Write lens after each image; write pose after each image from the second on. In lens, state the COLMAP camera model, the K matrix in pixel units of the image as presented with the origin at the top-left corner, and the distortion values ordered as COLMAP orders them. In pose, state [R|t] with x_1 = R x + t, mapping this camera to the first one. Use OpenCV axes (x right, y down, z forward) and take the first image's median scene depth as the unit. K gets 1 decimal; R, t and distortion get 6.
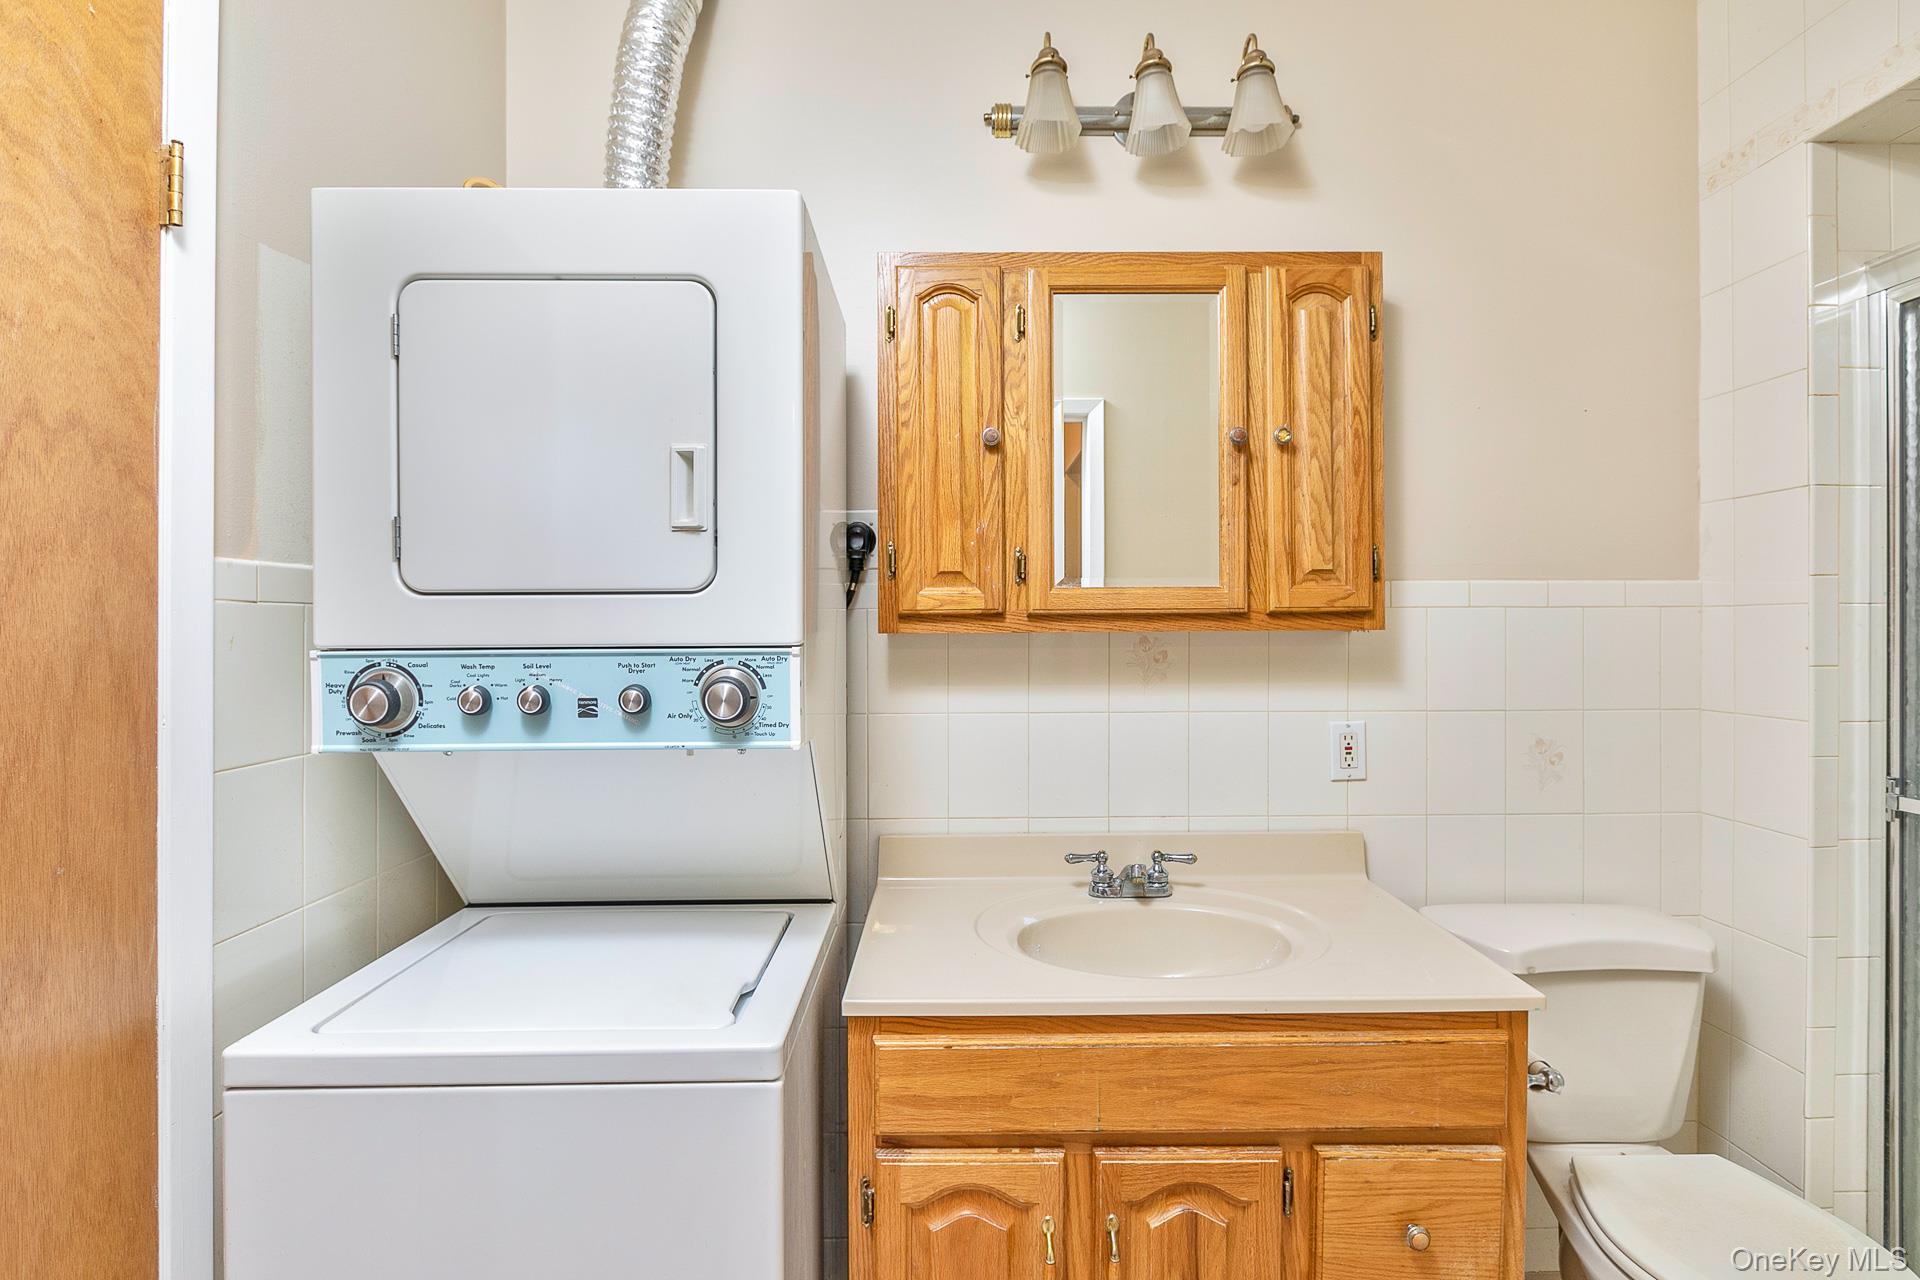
lens RADIAL K [[915.9, 0, 962.0], [0, 915.9, 627.9], [0, 0, 1]] dist [0.005924, 0.000989]
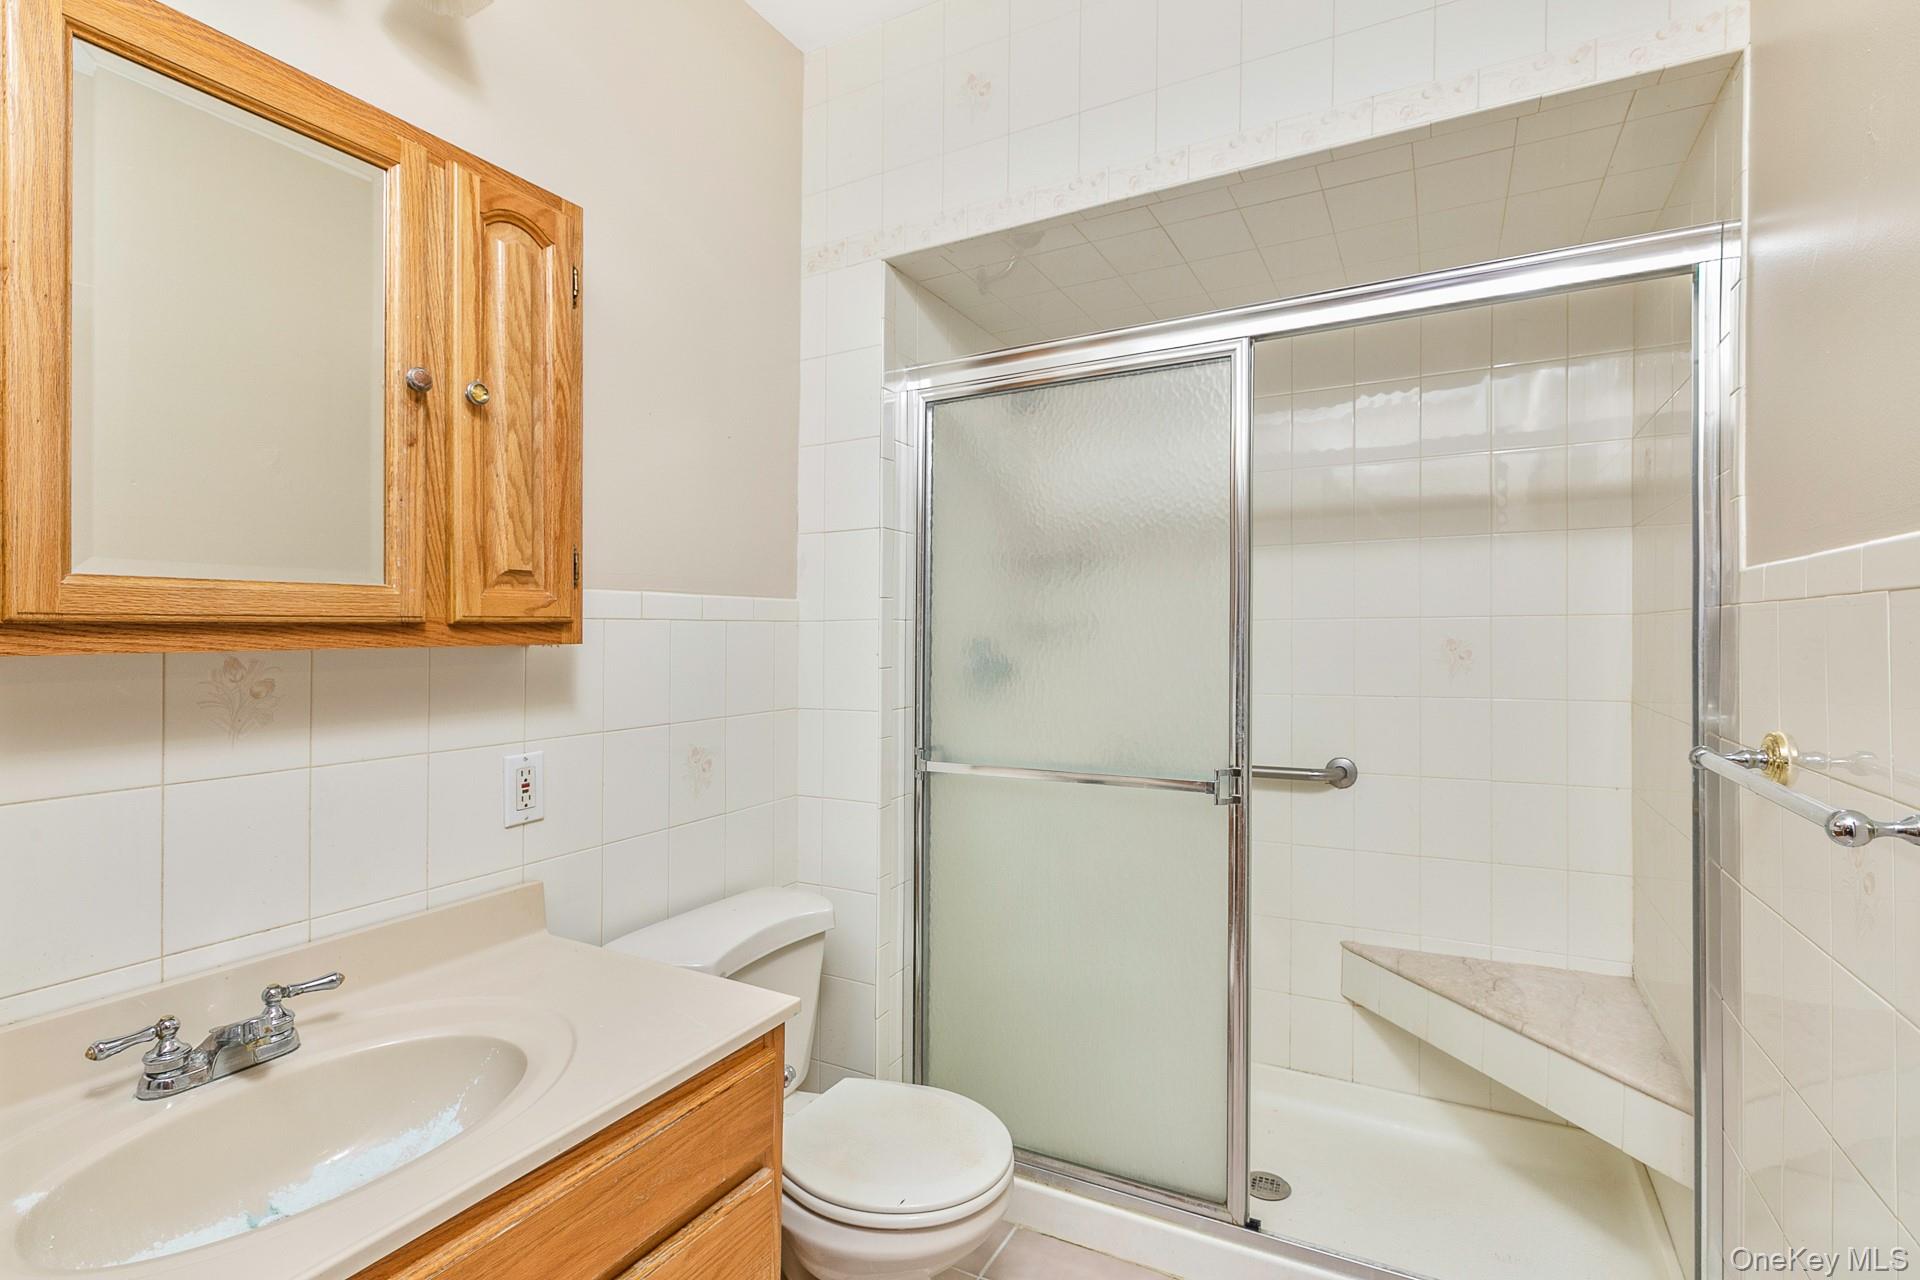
lens RADIAL K [[898.8, 0, 965.0], [0, 898.8, 642.6], [0, 0, 1]] dist [-0.001359, -0.000940]
pose [[0.469854, -0.009776, 0.882690, -0.124424], [0.007927, 0.999945, 0.006855, -0.002167], [-0.882709, 0.003776, 0.469906, 0.280590]]
